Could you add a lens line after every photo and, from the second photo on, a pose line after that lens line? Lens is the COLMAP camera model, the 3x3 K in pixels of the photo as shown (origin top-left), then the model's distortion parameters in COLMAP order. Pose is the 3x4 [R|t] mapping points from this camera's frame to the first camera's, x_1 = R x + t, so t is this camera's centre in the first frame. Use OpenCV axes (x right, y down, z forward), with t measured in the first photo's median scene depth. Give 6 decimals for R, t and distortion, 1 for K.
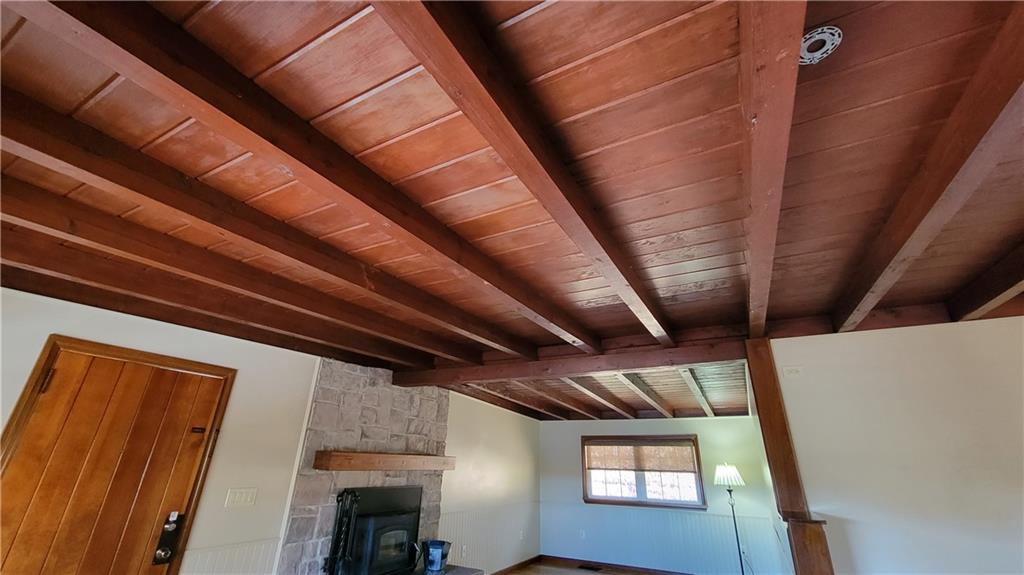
lens RADIAL K [[417.8, 0, 511.6], [0, 417.8, 283.9], [0, 0, 1]] dist [0.001419, -0.000384]
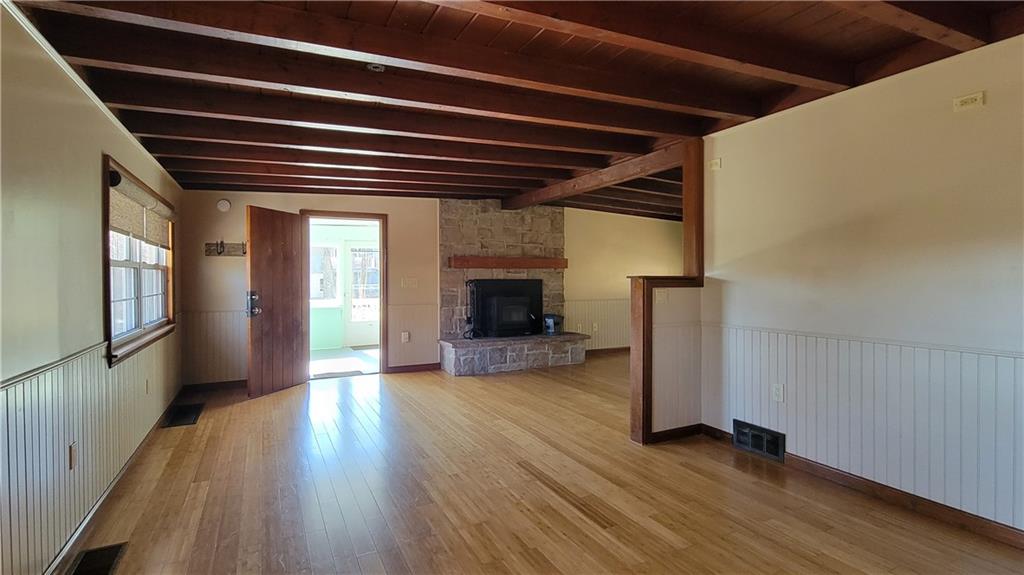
lens RADIAL K [[489.2, 0, 511.8], [0, 489.2, 287.5], [0, 0, 1]] dist [0.002075, 0.000684]
pose [[0.818296, -0.017421, -0.574533, 0.696575], [0.249651, 0.911113, 0.327946, -0.037175], [0.517751, -0.411789, 0.749909, -0.271138]]
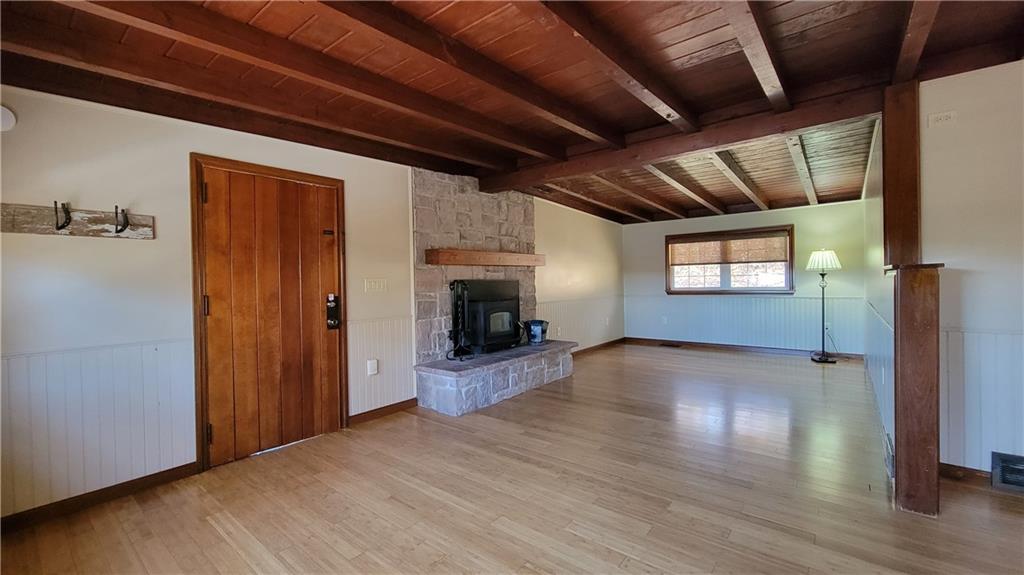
lens RADIAL K [[417.8, 0, 511.3], [0, 417.8, 284.6], [0, 0, 1]] dist [0.001419, -0.000384]
pose [[0.981392, -0.042025, -0.187361, -0.025441], [0.114365, 0.911734, 0.394539, 0.057281], [0.154243, -0.408625, 0.899575, -0.021580]]
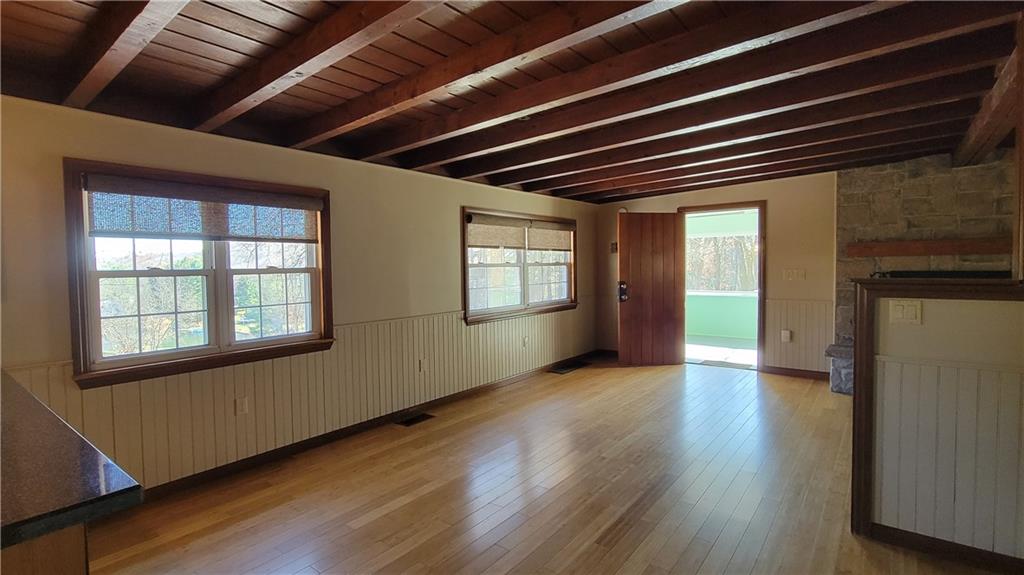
lens RADIAL K [[489.2, 0, 503.4], [0, 489.2, 283.0], [0, 0, 1]] dist [0.002075, 0.000684]
pose [[-0.178052, 0.011465, -0.983954, 1.029269], [0.398580, 0.915072, -0.061463, 0.165379], [0.899684, -0.403128, -0.167500, 0.238264]]
